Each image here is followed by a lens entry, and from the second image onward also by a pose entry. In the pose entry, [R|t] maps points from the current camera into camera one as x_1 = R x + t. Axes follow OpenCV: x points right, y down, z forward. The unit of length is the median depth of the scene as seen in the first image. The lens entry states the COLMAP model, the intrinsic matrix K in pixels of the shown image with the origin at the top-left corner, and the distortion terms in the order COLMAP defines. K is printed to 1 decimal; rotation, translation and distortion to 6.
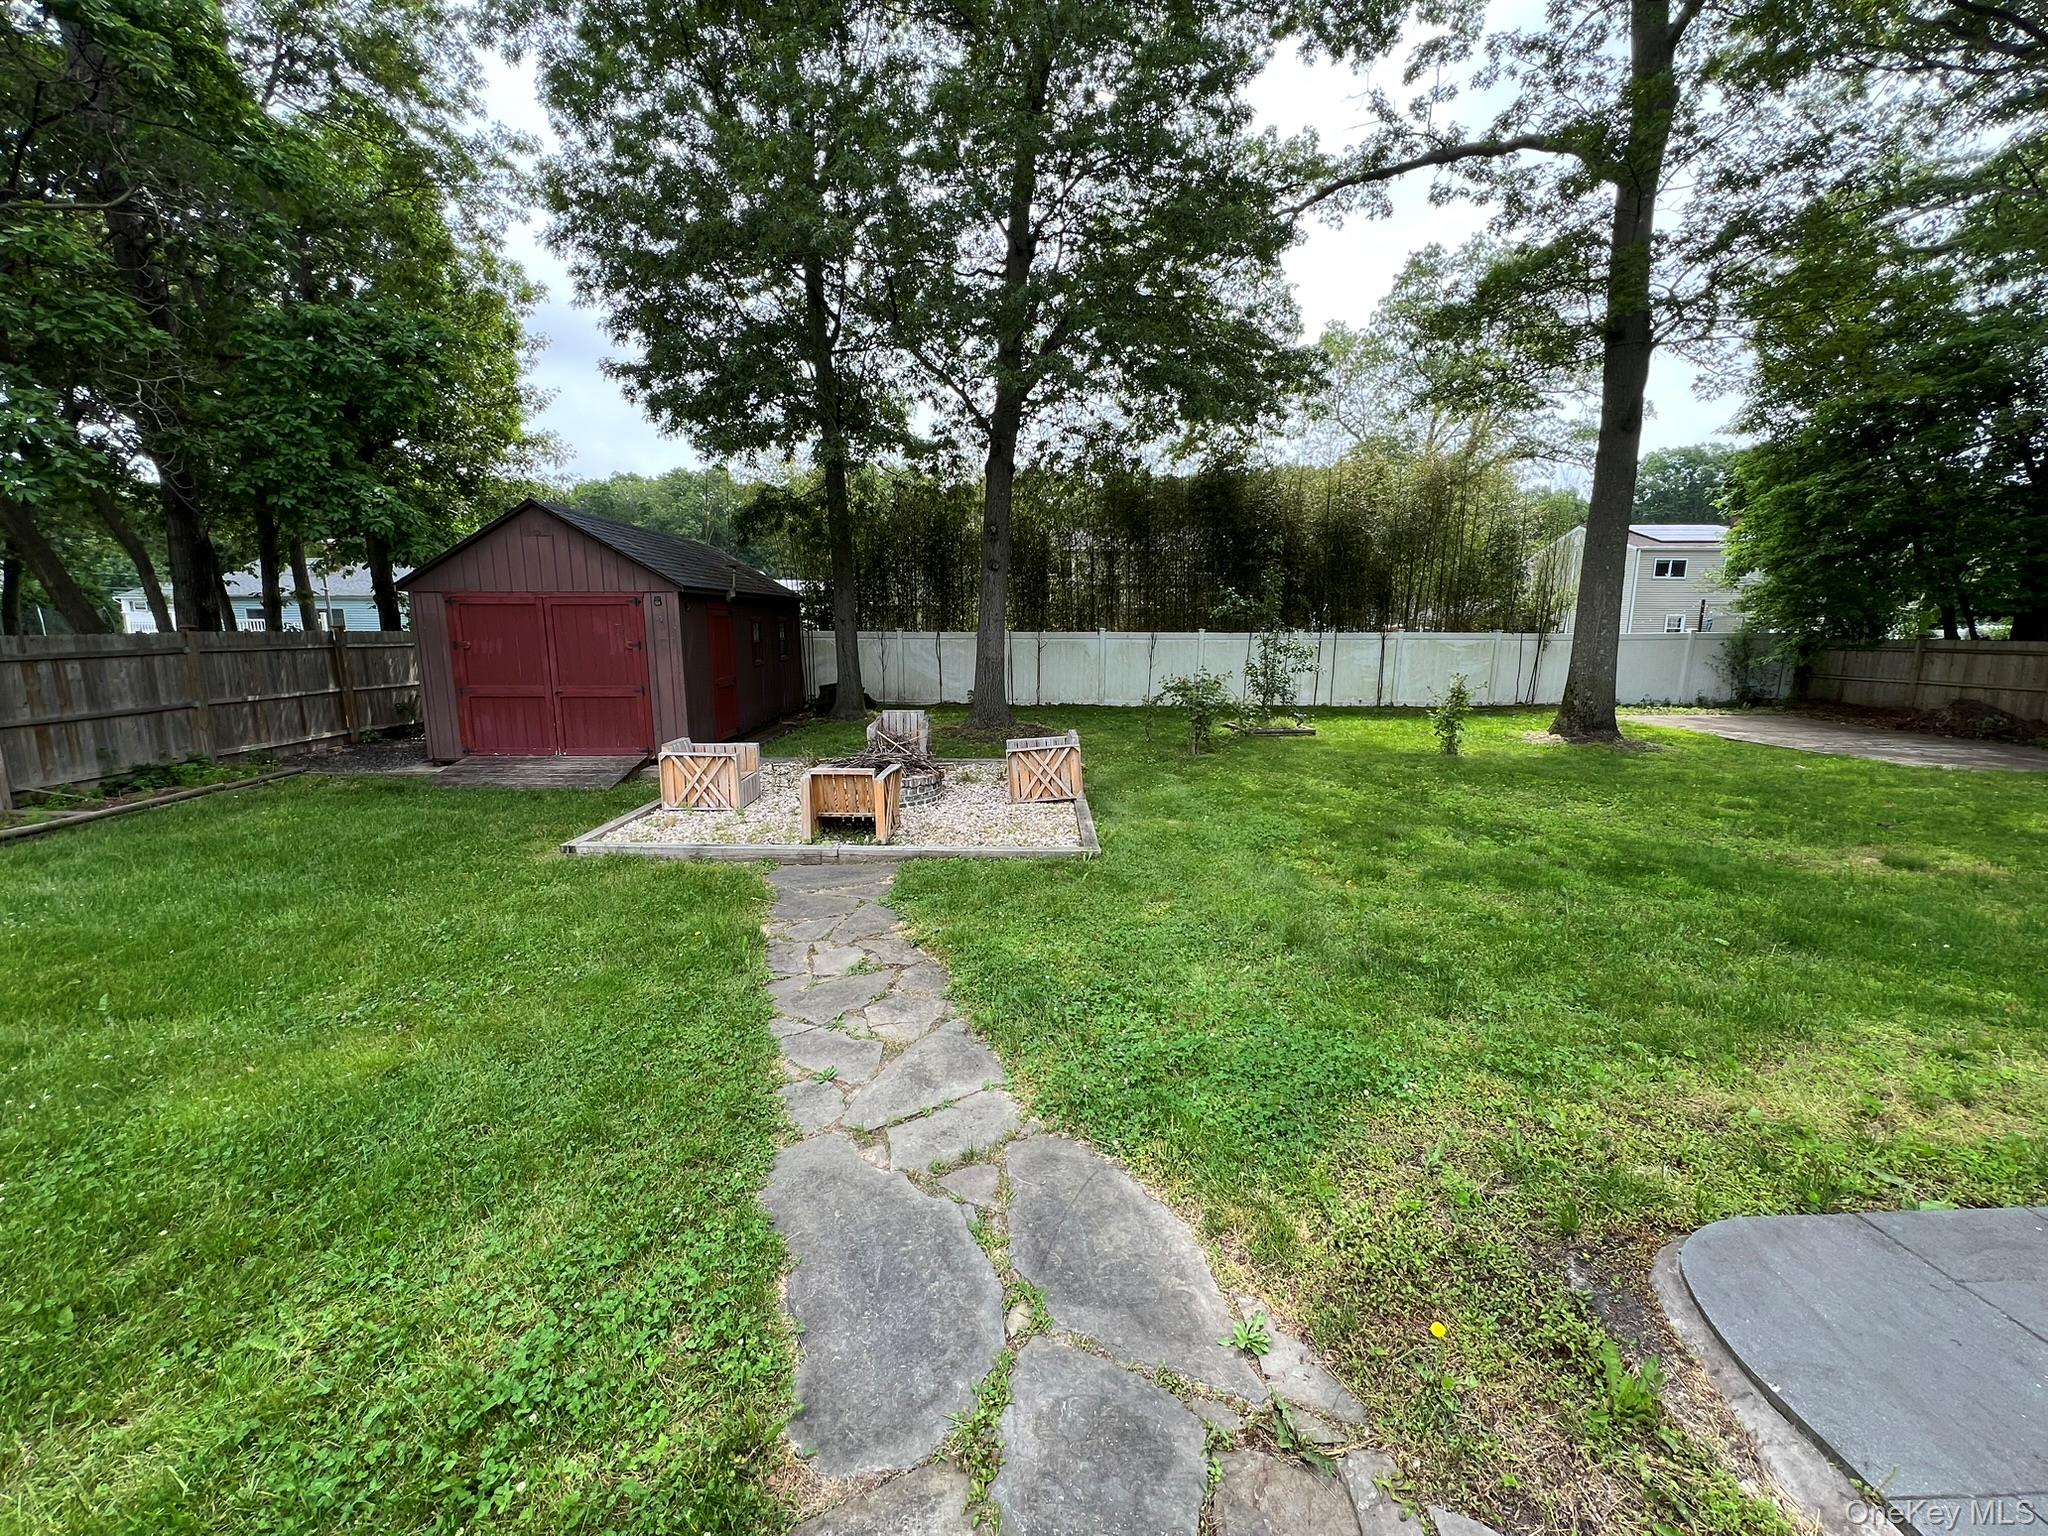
lens RADIAL K [[819.5, 0, 1021.7], [0, 819.5, 761.0], [0, 0, 1]] dist [-0.005790, 0.000885]
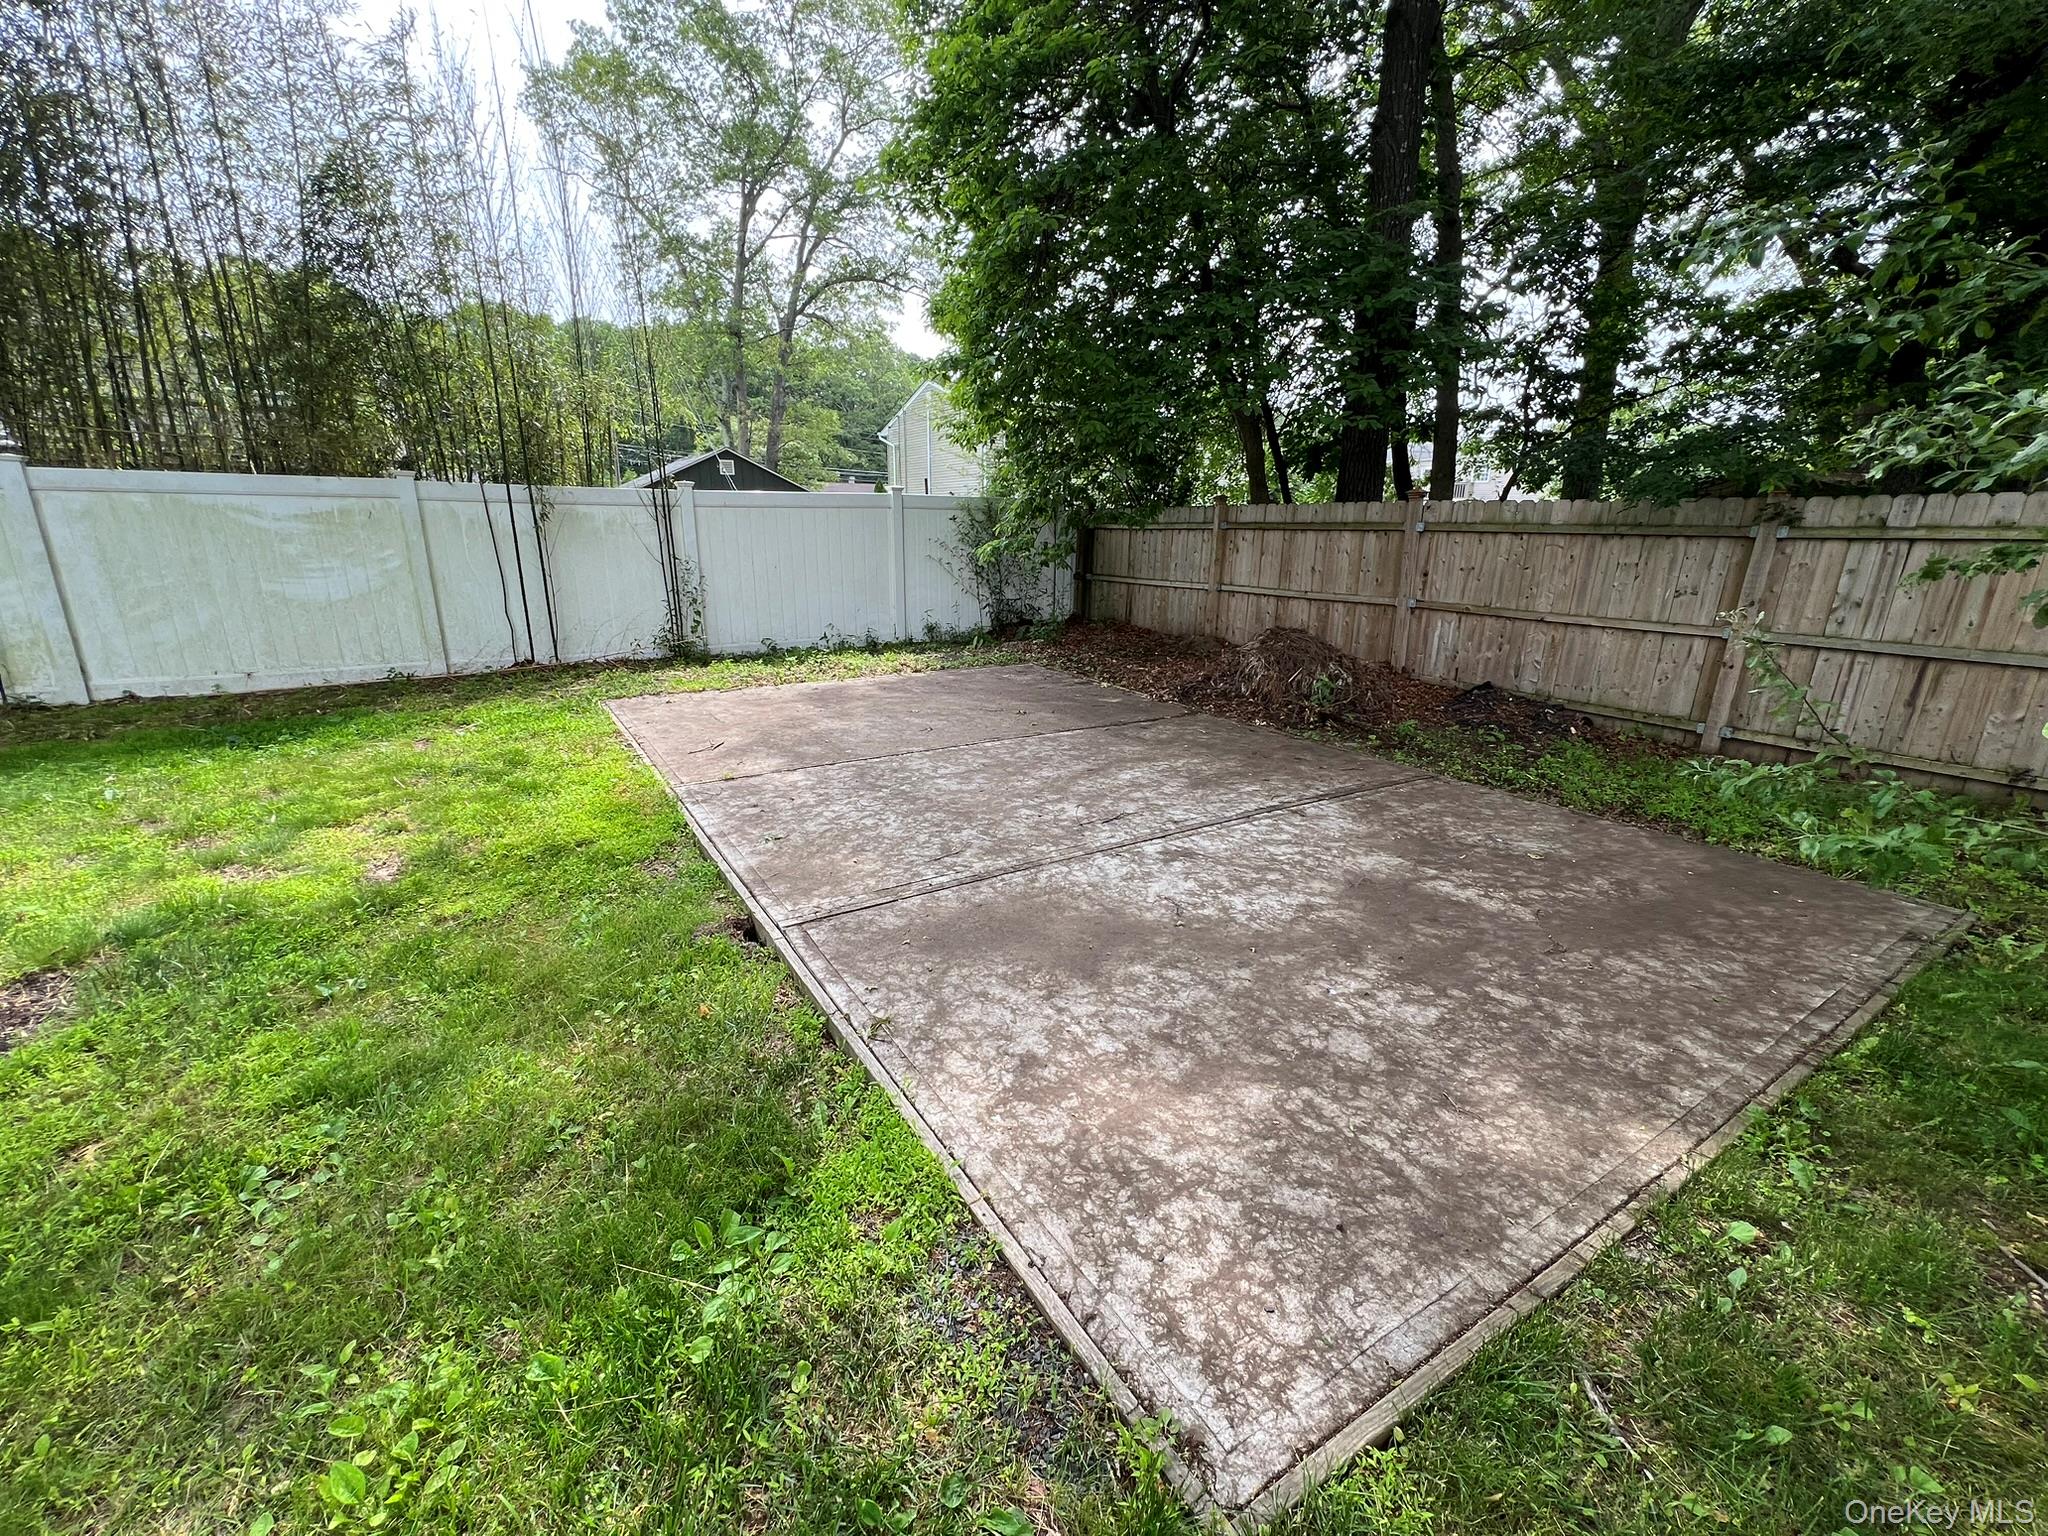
lens RADIAL K [[819.5, 0, 1014.0], [0, 819.5, 764.6], [0, 0, 1]] dist [-0.005790, 0.000885]
pose [[0.852530, -0.138759, 0.503923, 1.180132], [0.077538, 0.987025, 0.140607, -0.116964], [-0.516895, -0.080799, 0.852227, 1.025811]]
